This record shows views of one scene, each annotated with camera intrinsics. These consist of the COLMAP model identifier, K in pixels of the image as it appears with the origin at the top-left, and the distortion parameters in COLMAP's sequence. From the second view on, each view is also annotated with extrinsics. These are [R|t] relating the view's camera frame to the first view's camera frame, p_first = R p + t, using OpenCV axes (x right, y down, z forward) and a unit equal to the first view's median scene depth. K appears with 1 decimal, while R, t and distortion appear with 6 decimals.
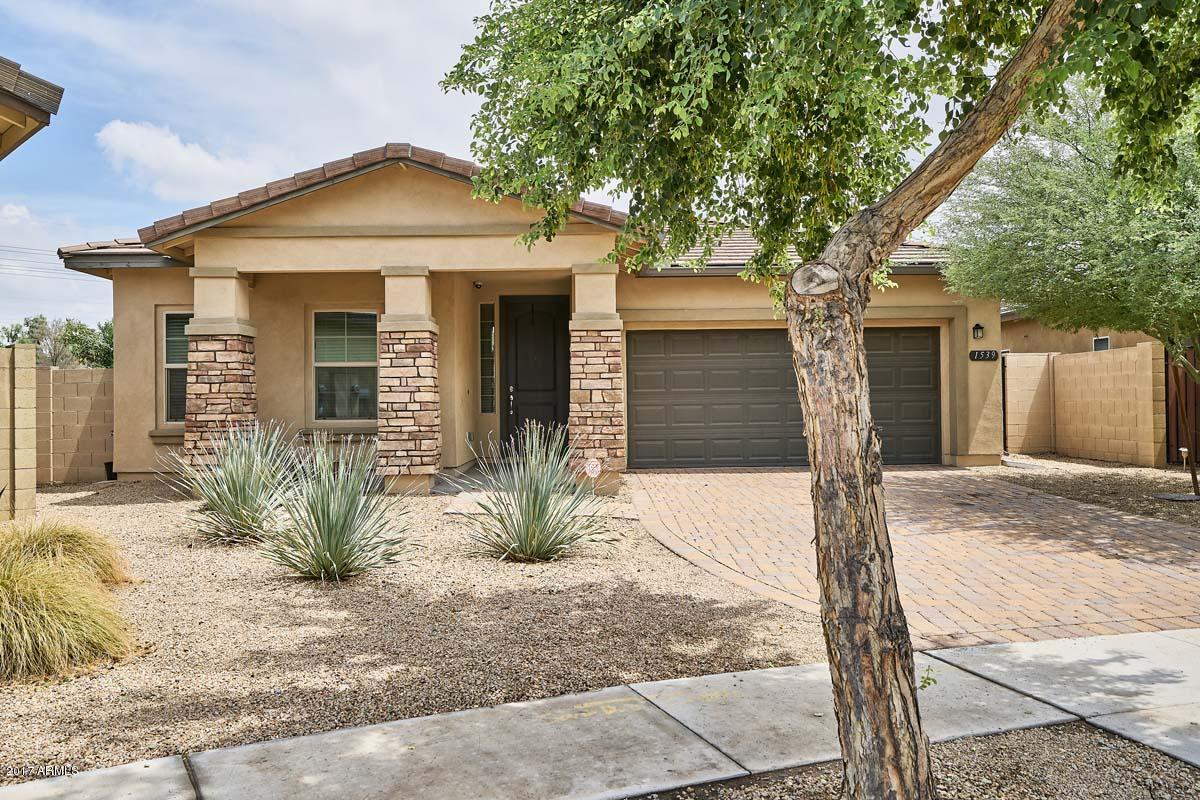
lens RADIAL K [[902.1, 0, 597.2], [0, 902.1, 391.7], [0, 0, 1]] dist [-0.002425, -0.057892]
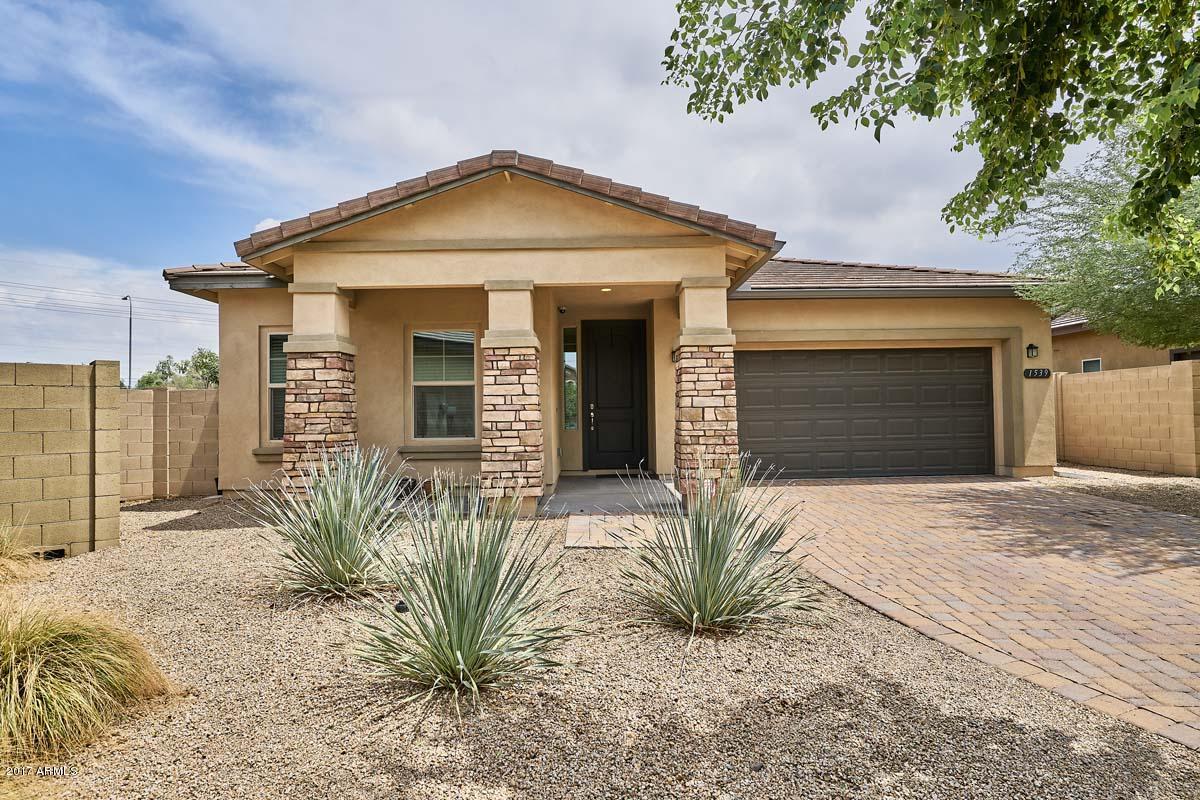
lens RADIAL K [[654.8, 0, 600.0], [0, 654.8, 400.0], [0, 0, 1]] dist [-0.044674, -0.000076]
pose [[0.999964, -0.004209, -0.007366, -0.110649], [0.004123, 0.999924, -0.011599, -0.002435], [0.007414, 0.011568, 0.999906, 0.300558]]
